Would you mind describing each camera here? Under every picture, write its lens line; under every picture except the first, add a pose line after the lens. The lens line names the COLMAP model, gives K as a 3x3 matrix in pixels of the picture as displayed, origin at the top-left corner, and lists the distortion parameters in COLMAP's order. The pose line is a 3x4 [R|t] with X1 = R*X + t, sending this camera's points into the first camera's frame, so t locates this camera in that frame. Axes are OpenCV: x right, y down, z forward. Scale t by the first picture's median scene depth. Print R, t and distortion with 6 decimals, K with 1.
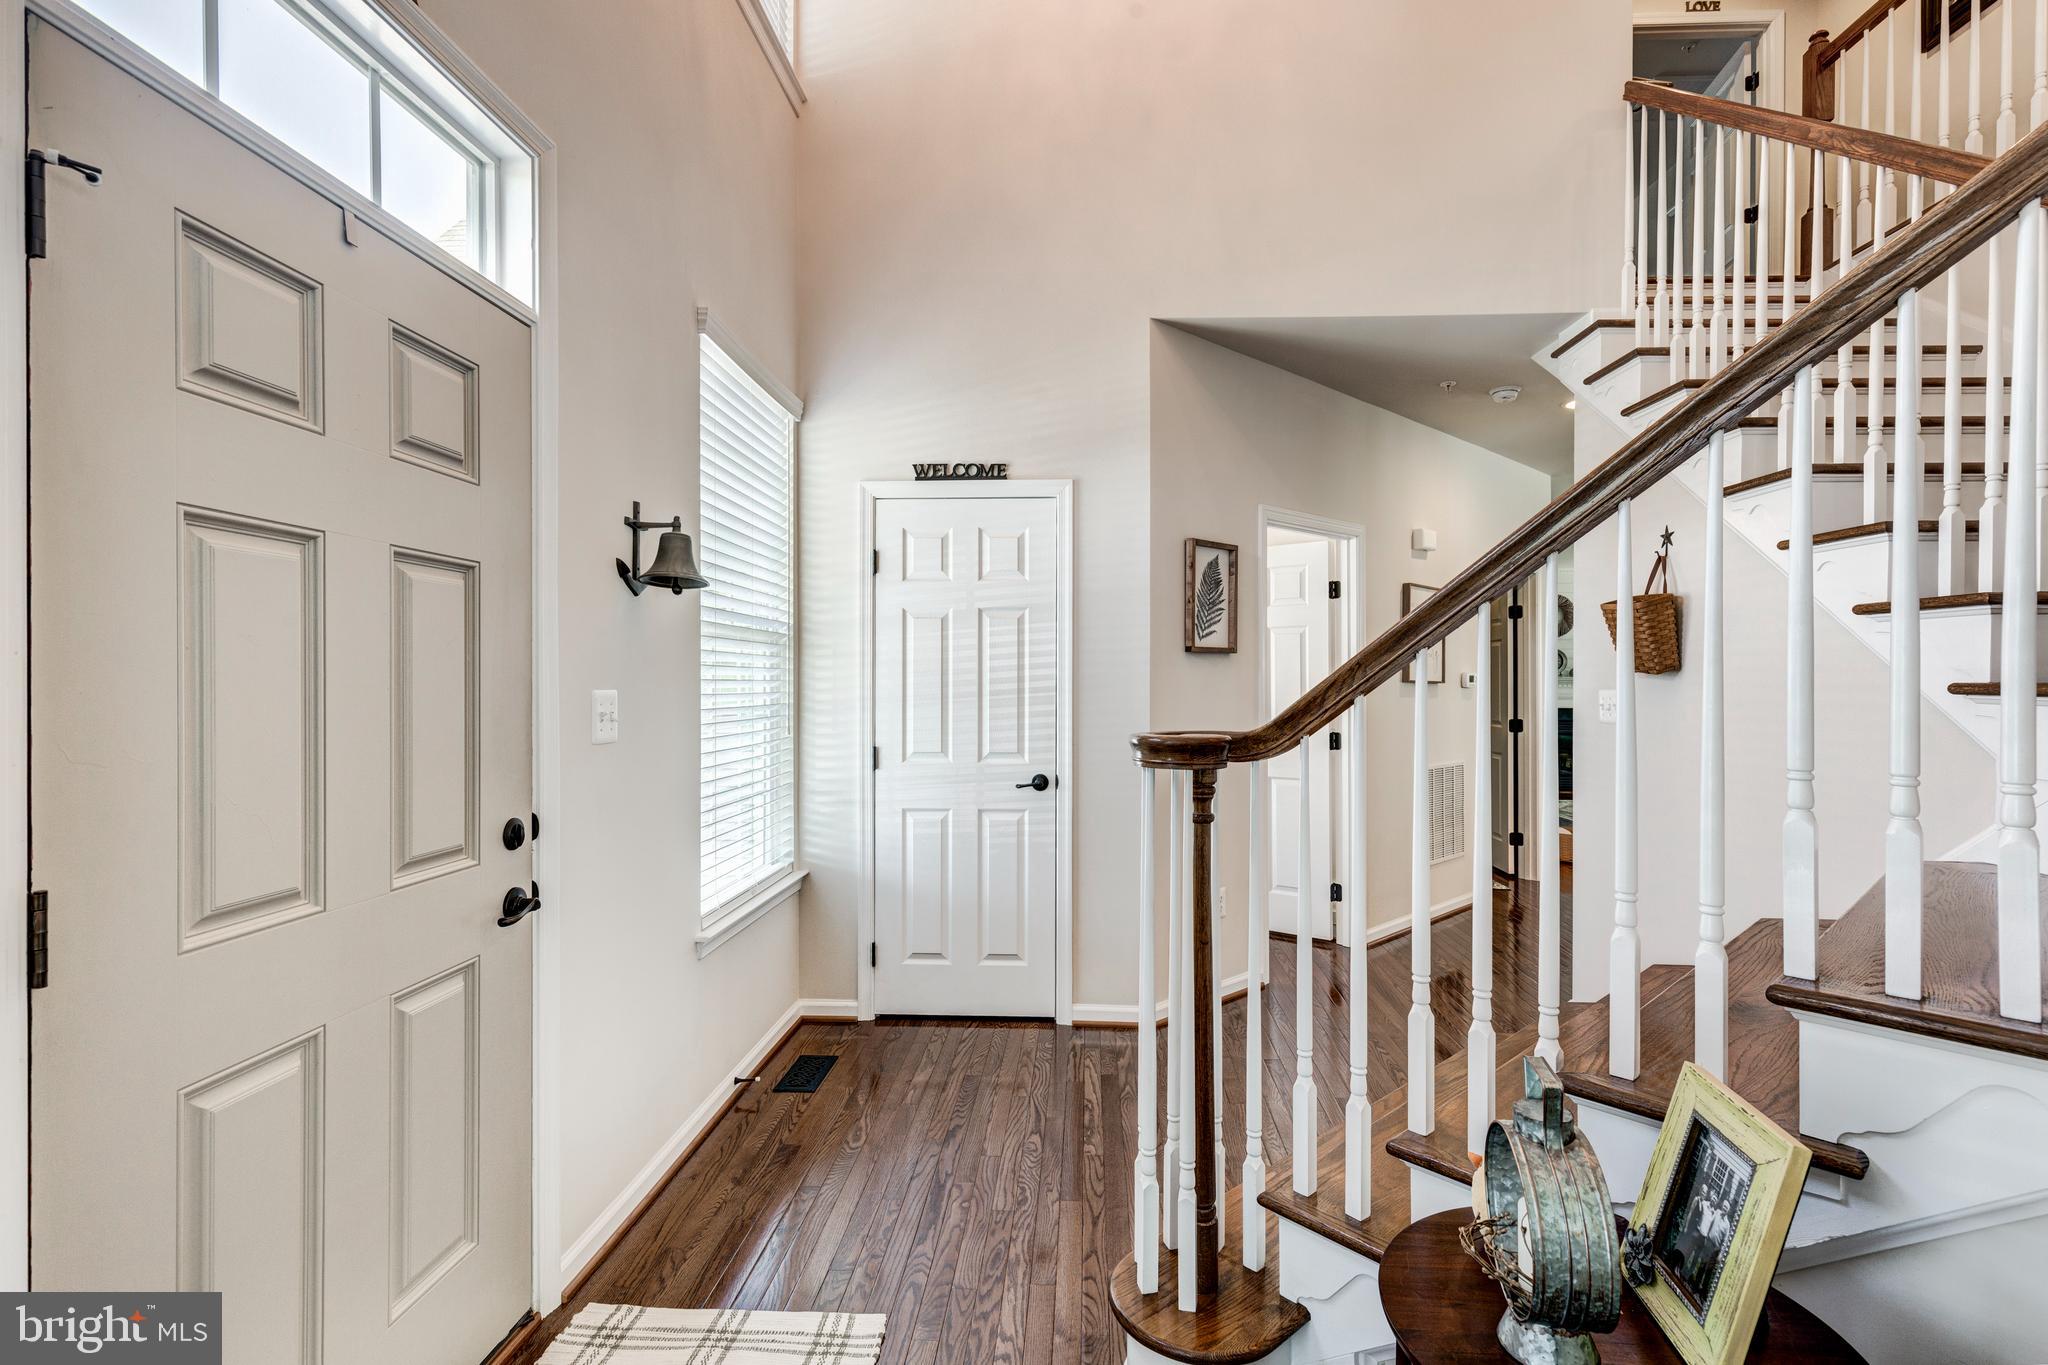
lens RADIAL K [[968.3, 0, 1024.0], [0, 968.3, 682.5], [0, 0, 1]] dist [0.004911, 0.000146]
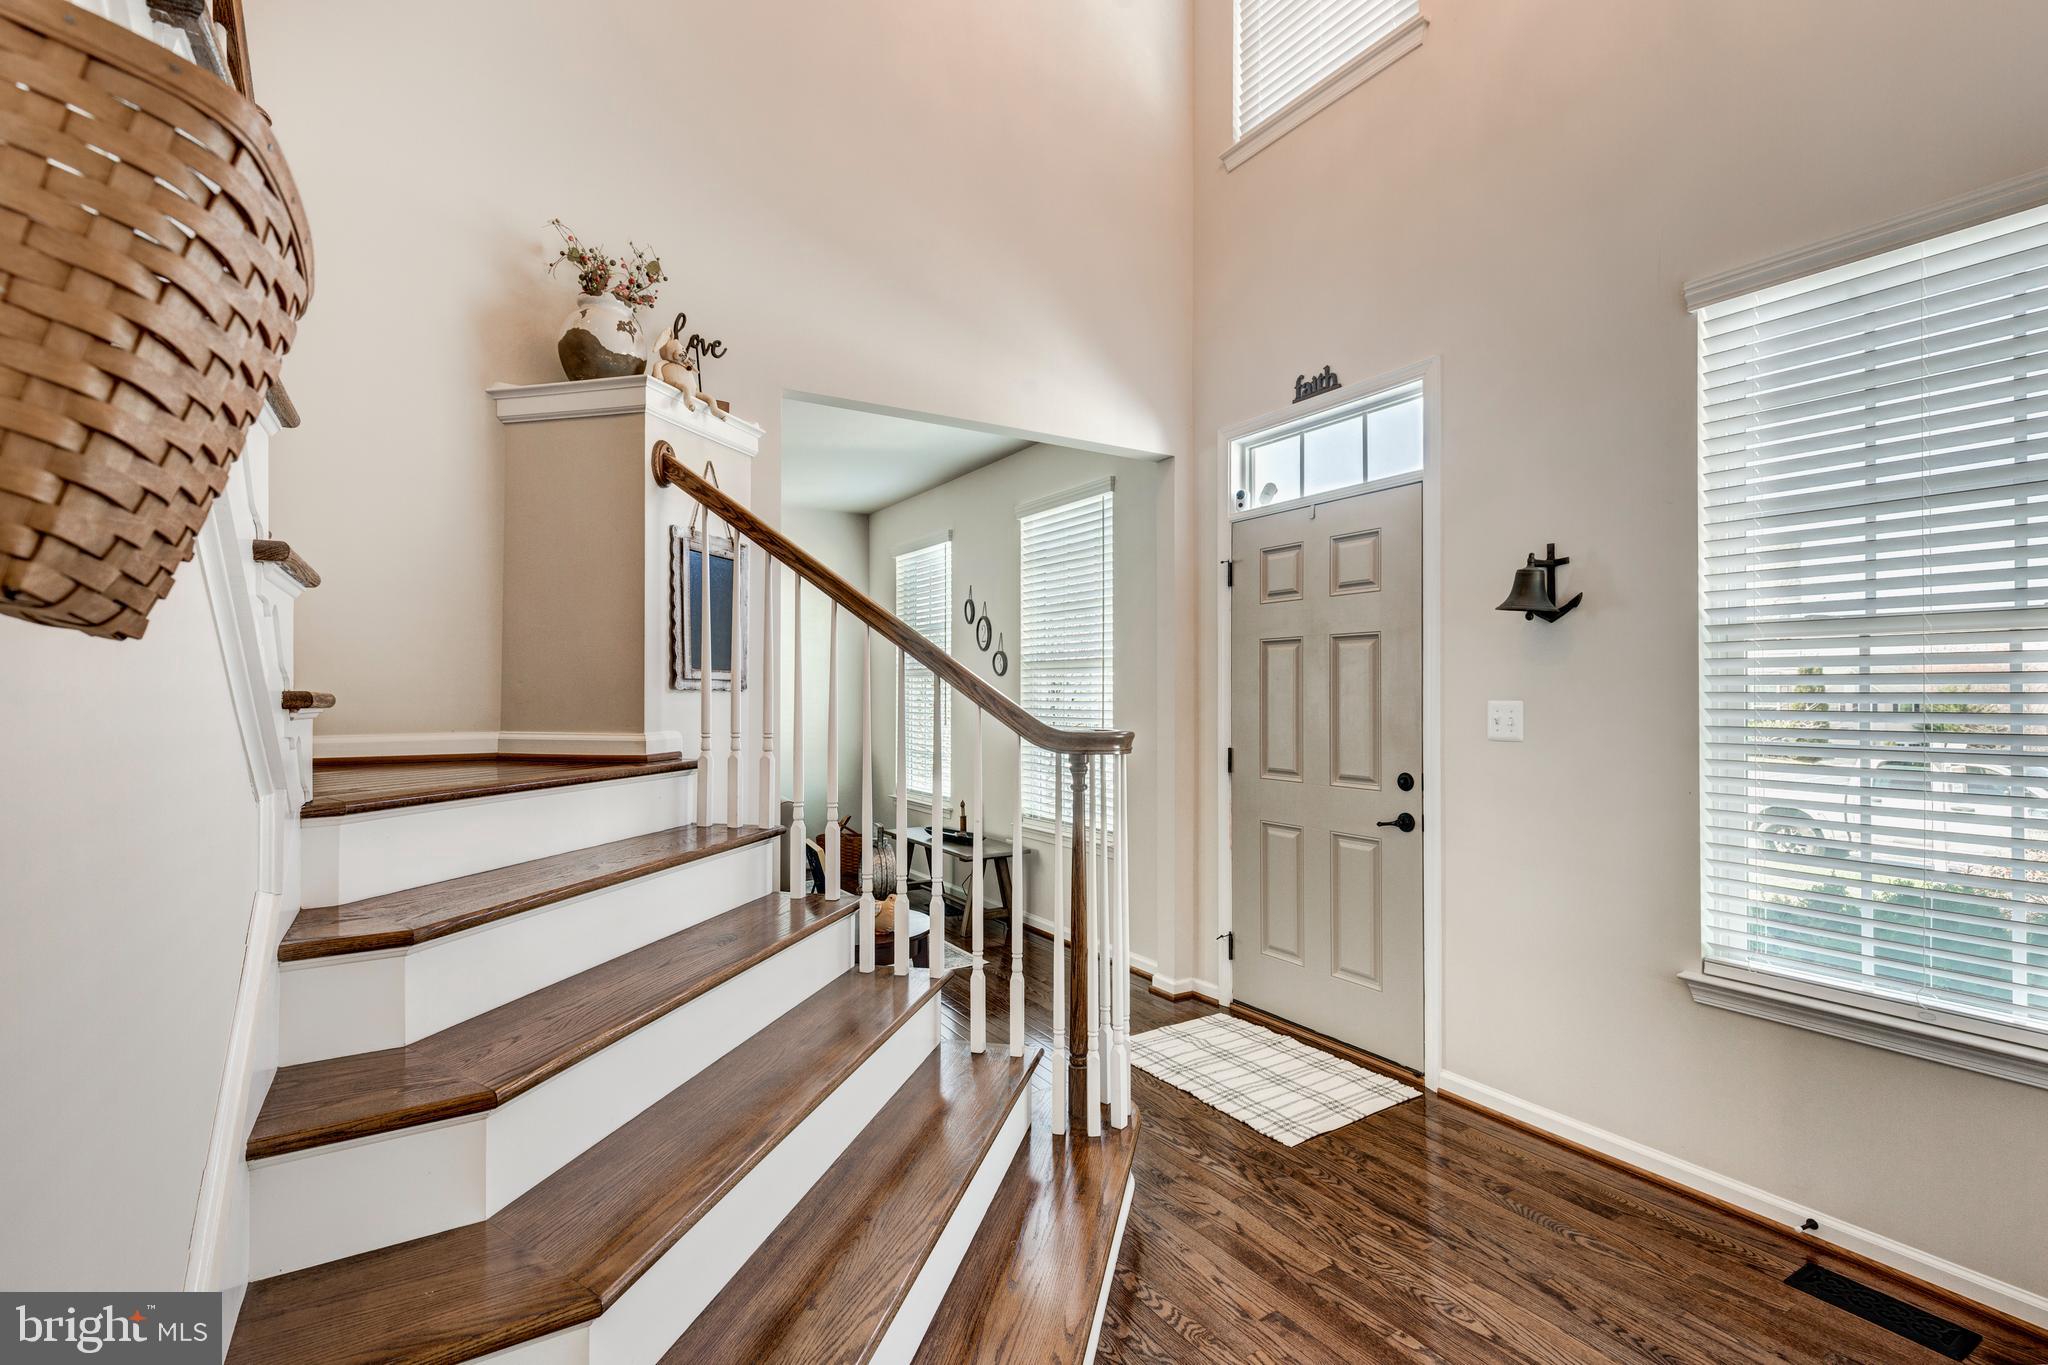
lens RADIAL K [[927.6, 0, 1023.5], [0, 927.6, 689.0], [0, 0, 1]] dist [0.000122, -0.000083]
pose [[-0.827118, -0.007410, -0.561979, 0.995716], [-0.003414, 0.999961, -0.008159, 0.005730], [0.562018, -0.004830, -0.827111, 2.026520]]
